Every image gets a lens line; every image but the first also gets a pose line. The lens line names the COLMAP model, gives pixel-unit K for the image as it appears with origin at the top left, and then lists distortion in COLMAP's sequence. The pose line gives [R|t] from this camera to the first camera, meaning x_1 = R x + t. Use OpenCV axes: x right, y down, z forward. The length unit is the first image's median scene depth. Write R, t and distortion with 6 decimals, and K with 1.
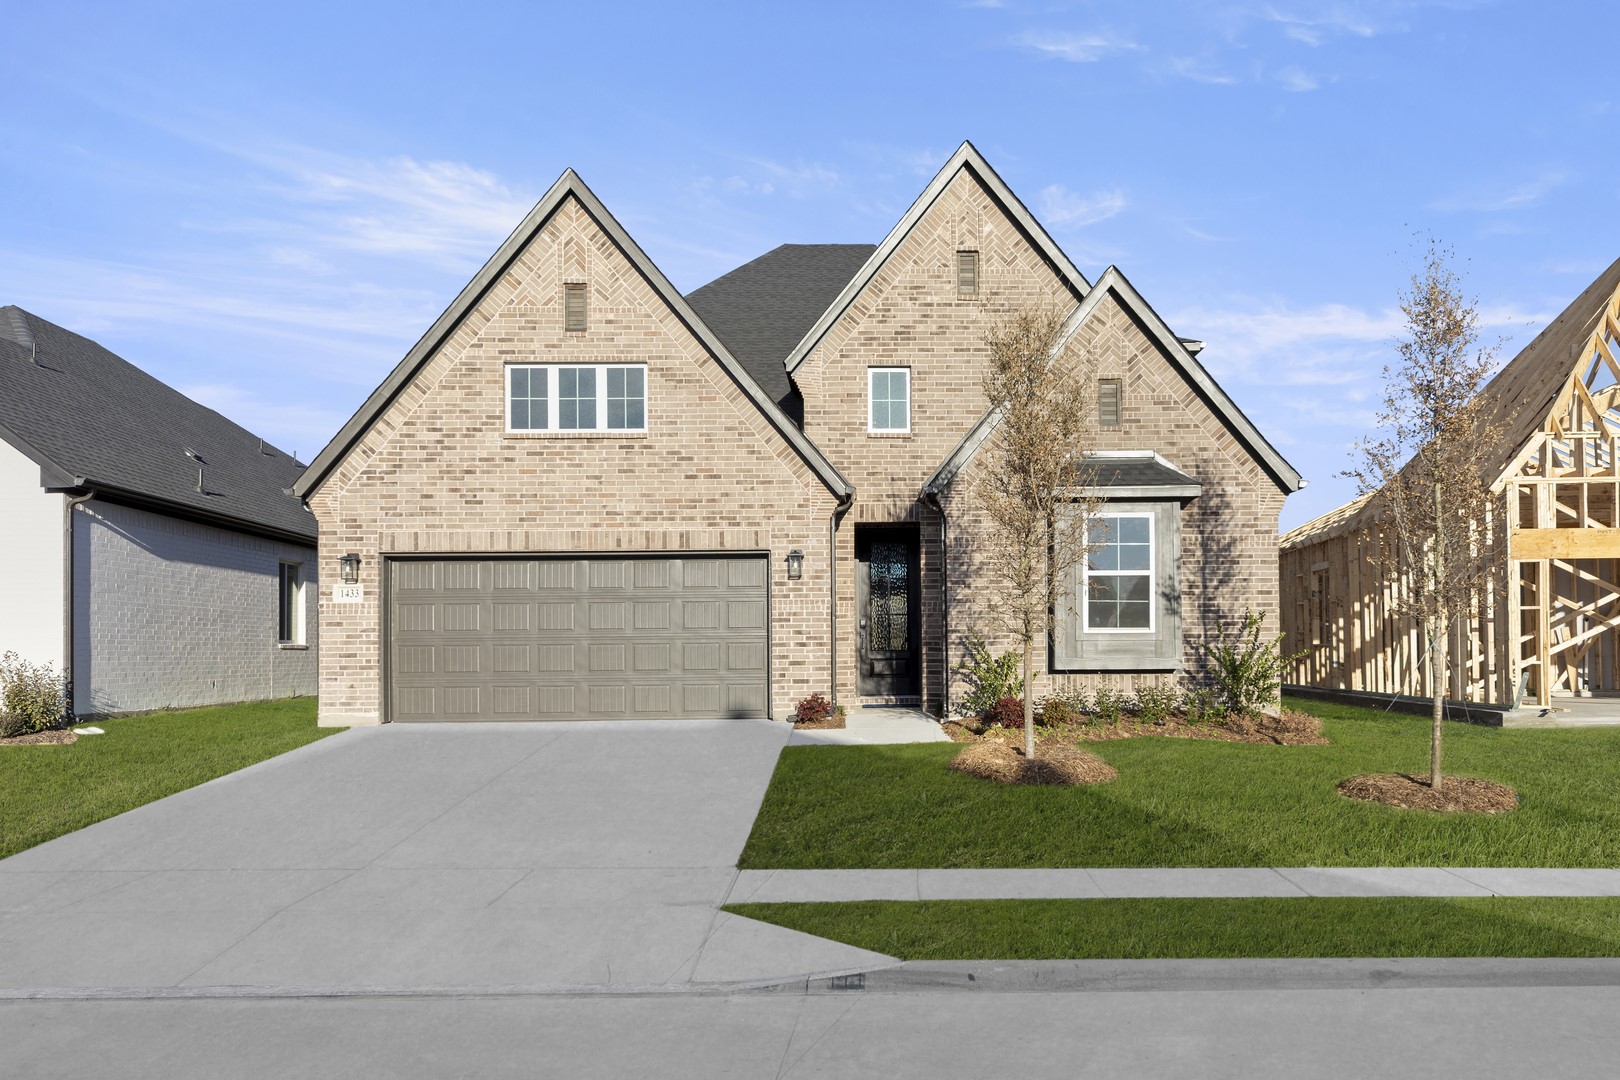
lens RADIAL K [[1114.9, 0, 810.0], [0, 1114.9, 541.1], [0, 0, 1]] dist [0.004185, -0.003525]
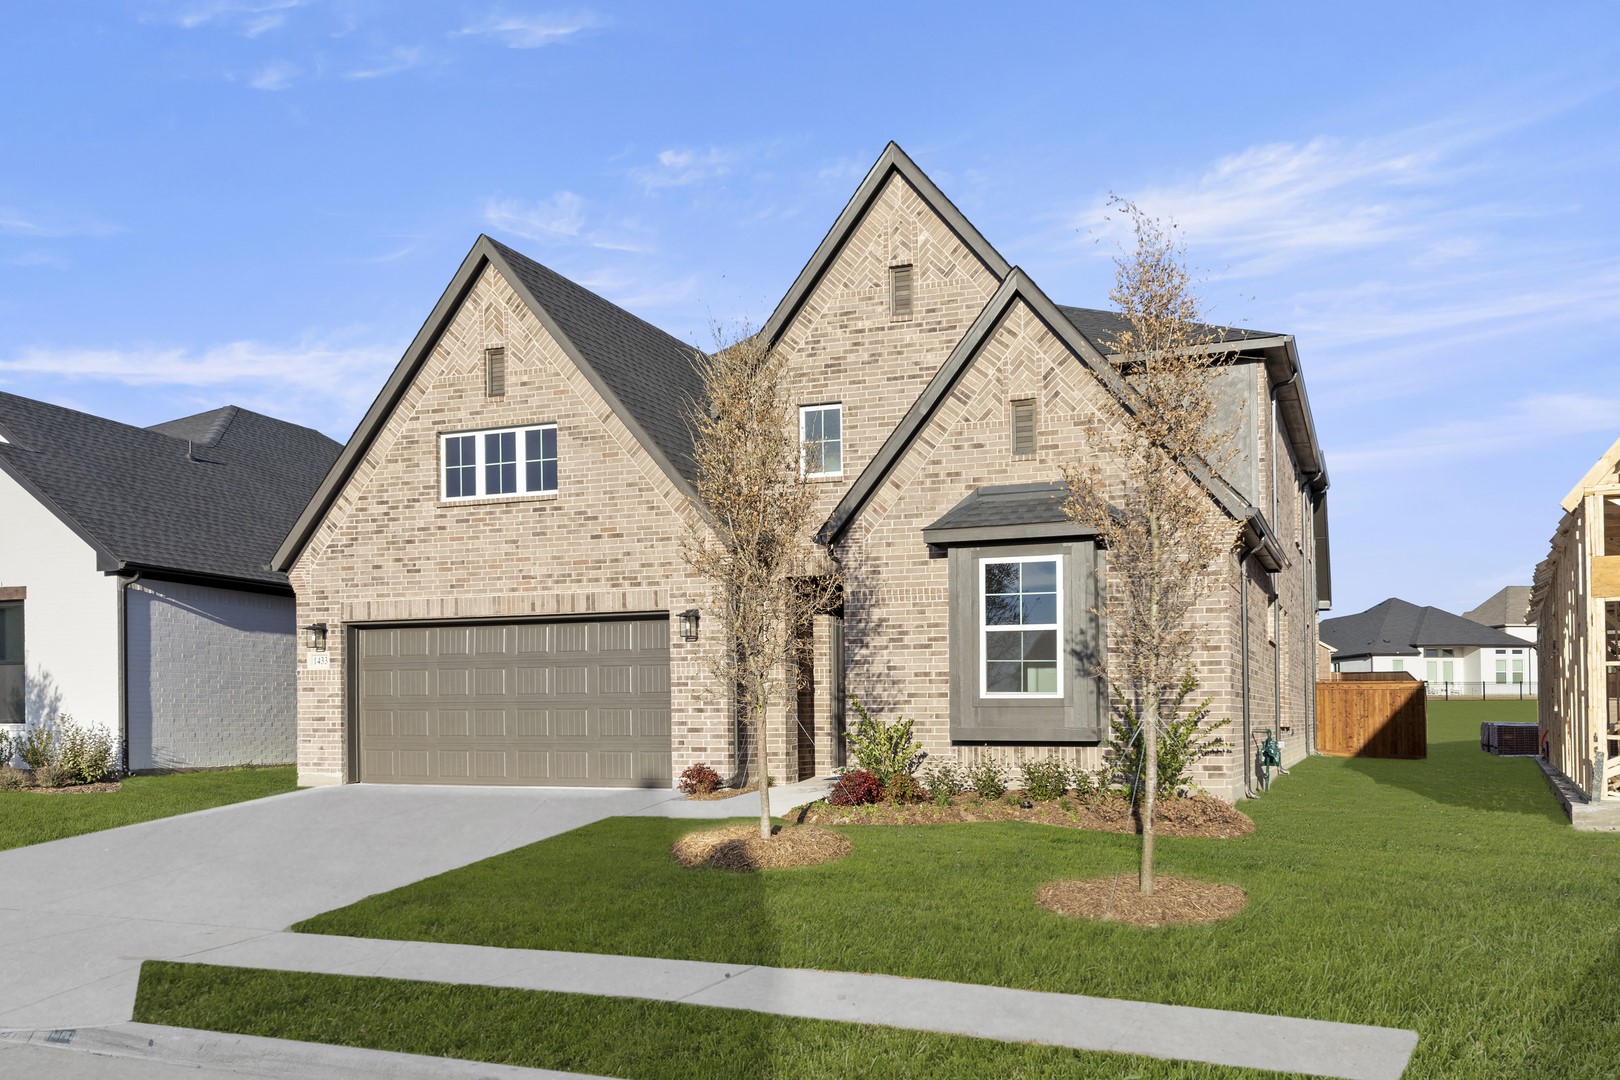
lens RADIAL K [[1233.1, 0, 827.5], [0, 1233.1, 600.7], [0, 0, 1]] dist [0.006797, 0.006506]
pose [[0.936585, -0.027059, -0.349394, 0.454063], [0.029649, 0.999558, 0.002066, 0.001587], [0.349184, -0.012294, 0.936973, 0.065271]]
